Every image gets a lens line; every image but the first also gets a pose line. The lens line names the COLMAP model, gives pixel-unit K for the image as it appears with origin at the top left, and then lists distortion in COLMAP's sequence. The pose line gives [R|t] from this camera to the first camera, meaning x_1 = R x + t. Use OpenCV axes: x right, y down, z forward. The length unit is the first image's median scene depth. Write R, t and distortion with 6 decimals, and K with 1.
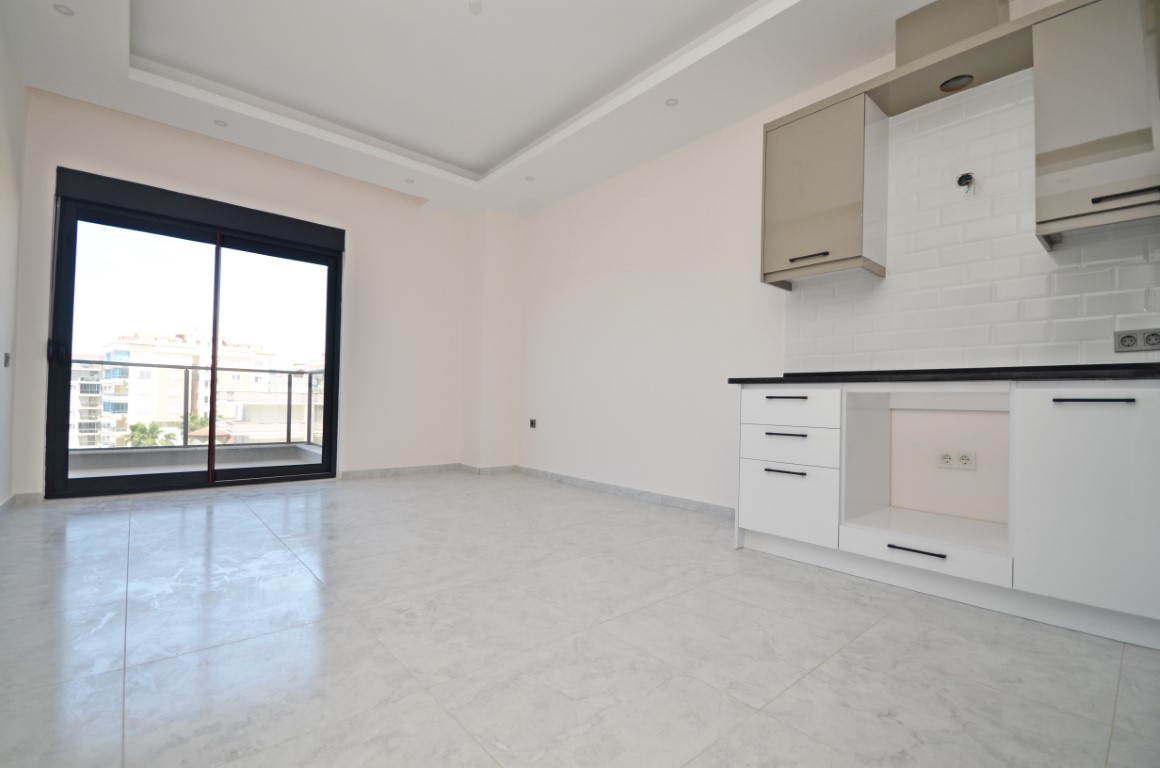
lens RADIAL K [[505.6, 0, 572.5], [0, 505.6, 394.4], [0, 0, 1]] dist [-0.003056, -0.004781]
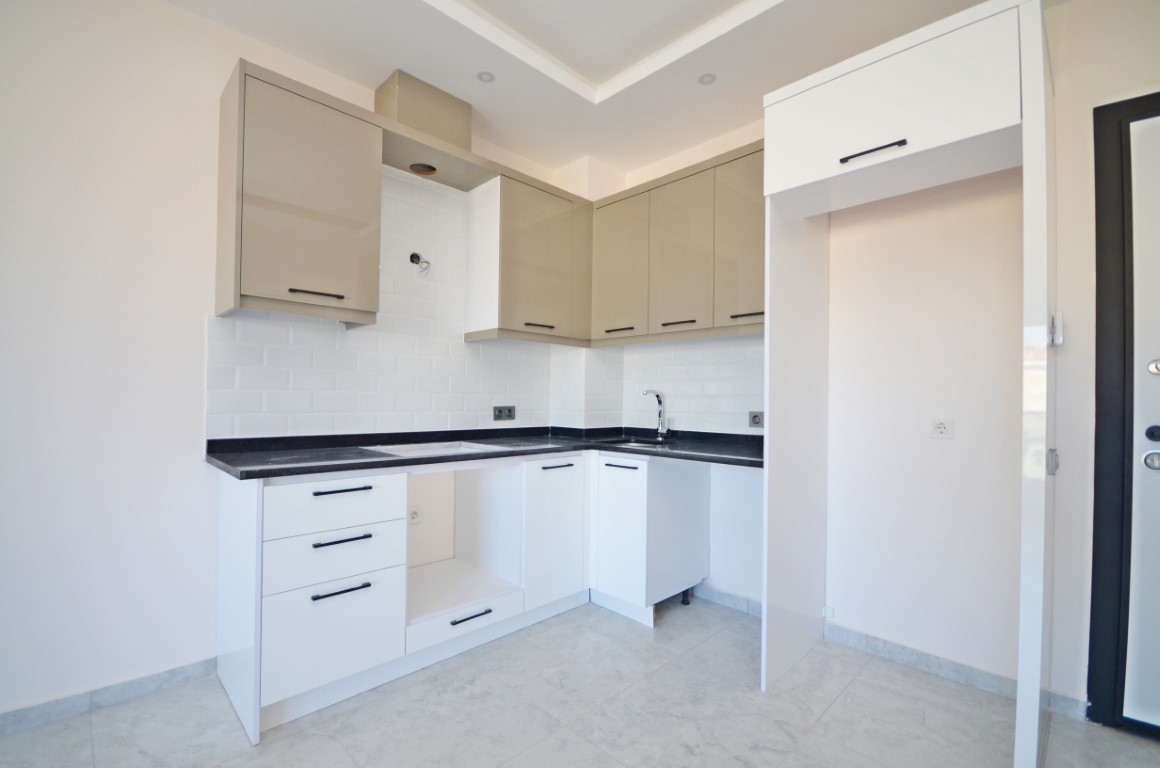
lens RADIAL K [[505.6, 0, 573.5], [0, 505.6, 394.8], [0, 0, 1]] dist [-0.003056, -0.004781]
pose [[-0.064303, -0.015897, 0.997804, -0.407840], [-0.027519, 0.999521, 0.014151, -0.188163], [-0.997551, -0.026549, -0.064710, 0.872414]]
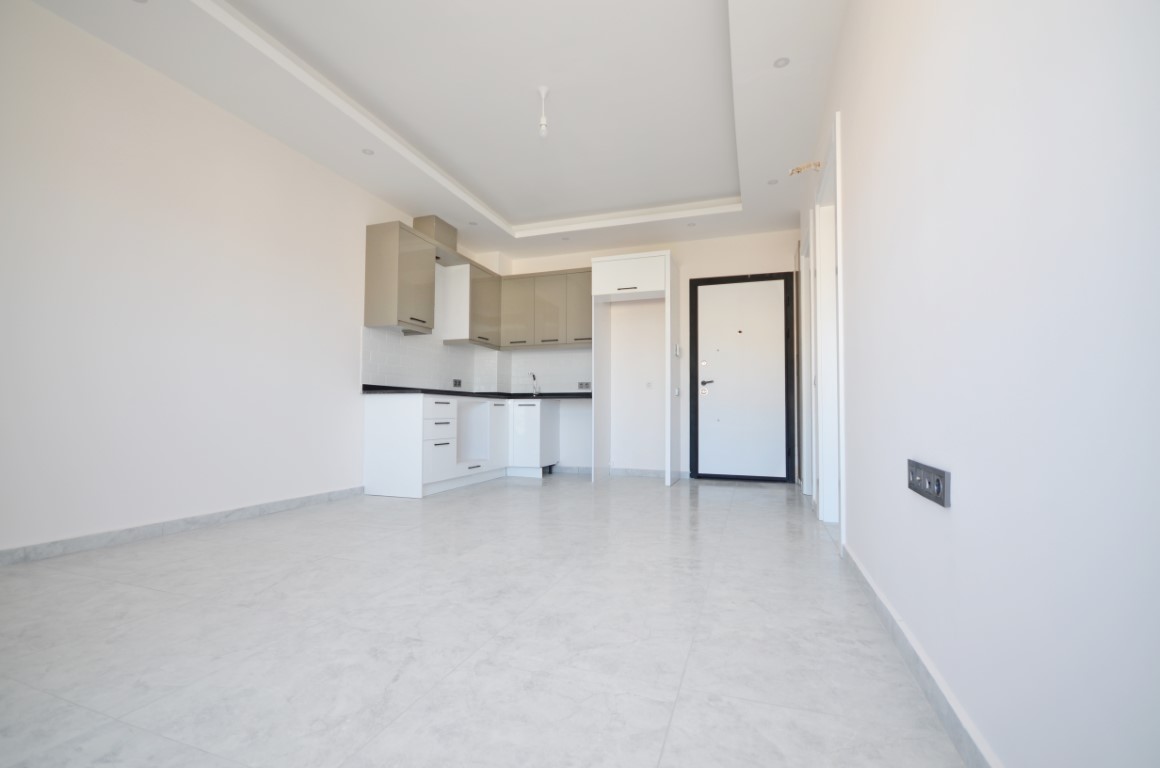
lens RADIAL K [[505.6, 0, 578.8], [0, 505.6, 392.9], [0, 0, 1]] dist [-0.003056, -0.004781]
pose [[-0.497619, 0.010568, 0.867331, -1.697230], [-0.026816, 0.999260, -0.027561, 0.009876], [-0.866981, -0.036973, -0.496968, 1.803471]]
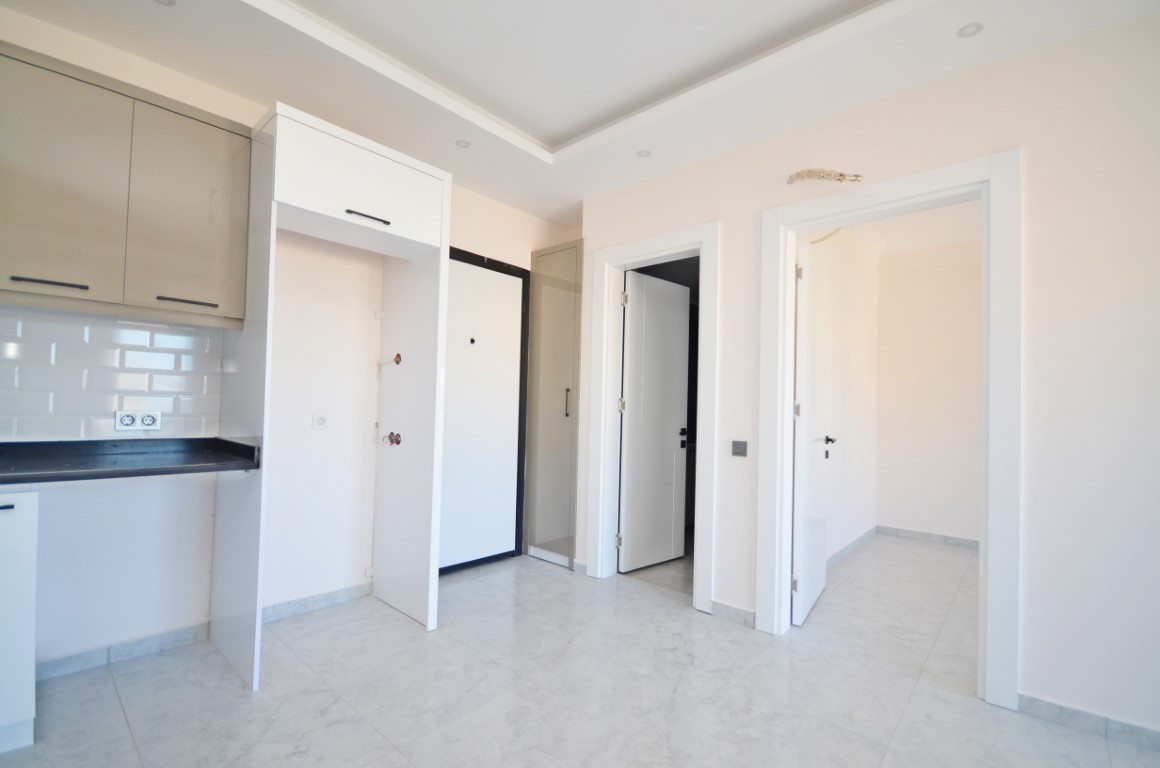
lens RADIAL K [[505.6, 0, 578.5], [0, 505.6, 389.4], [0, 0, 1]] dist [-0.003056, -0.004781]
pose [[-0.990161, -0.054421, -0.128918, 0.071122], [-0.048607, 0.997672, -0.047824, -0.179153], [0.131220, -0.041087, -0.990501, 1.507753]]
